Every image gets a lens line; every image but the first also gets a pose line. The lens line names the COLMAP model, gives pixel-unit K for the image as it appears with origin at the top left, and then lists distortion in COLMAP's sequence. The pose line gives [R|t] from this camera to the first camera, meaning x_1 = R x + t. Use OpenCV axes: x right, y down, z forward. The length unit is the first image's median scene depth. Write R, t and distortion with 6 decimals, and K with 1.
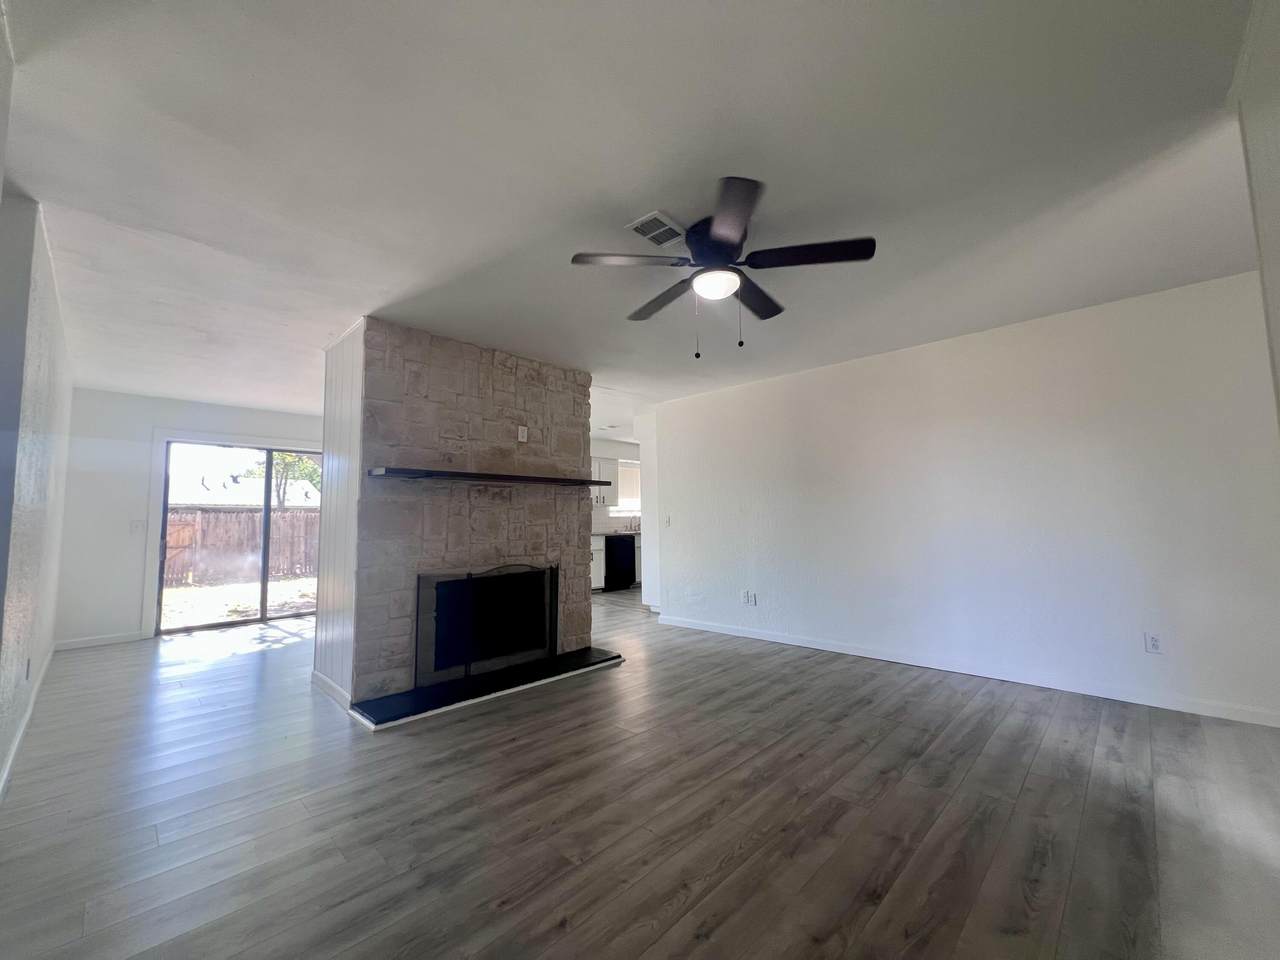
lens RADIAL K [[512.5, 0, 637.1], [0, 512.5, 476.2], [0, 0, 1]] dist [-0.004601, 0.000105]
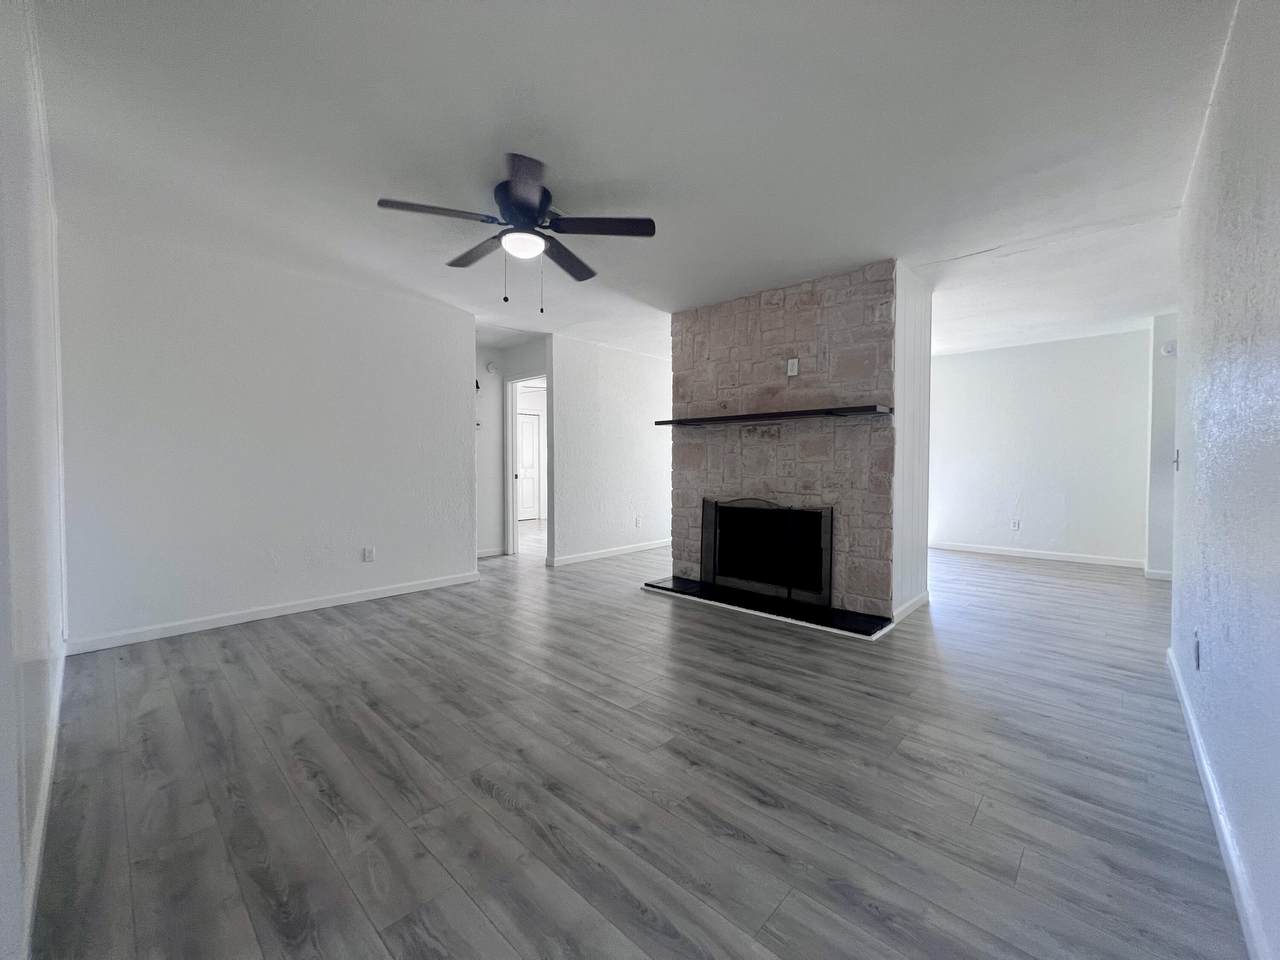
lens RADIAL K [[512.5, 0, 637.6], [0, 512.5, 477.8], [0, 0, 1]] dist [-0.004601, 0.000105]
pose [[0.017515, 0.042070, -0.998961, 0.819532], [0.084690, 0.995461, 0.043408, 0.063377], [0.996253, -0.085362, 0.013872, 0.757250]]
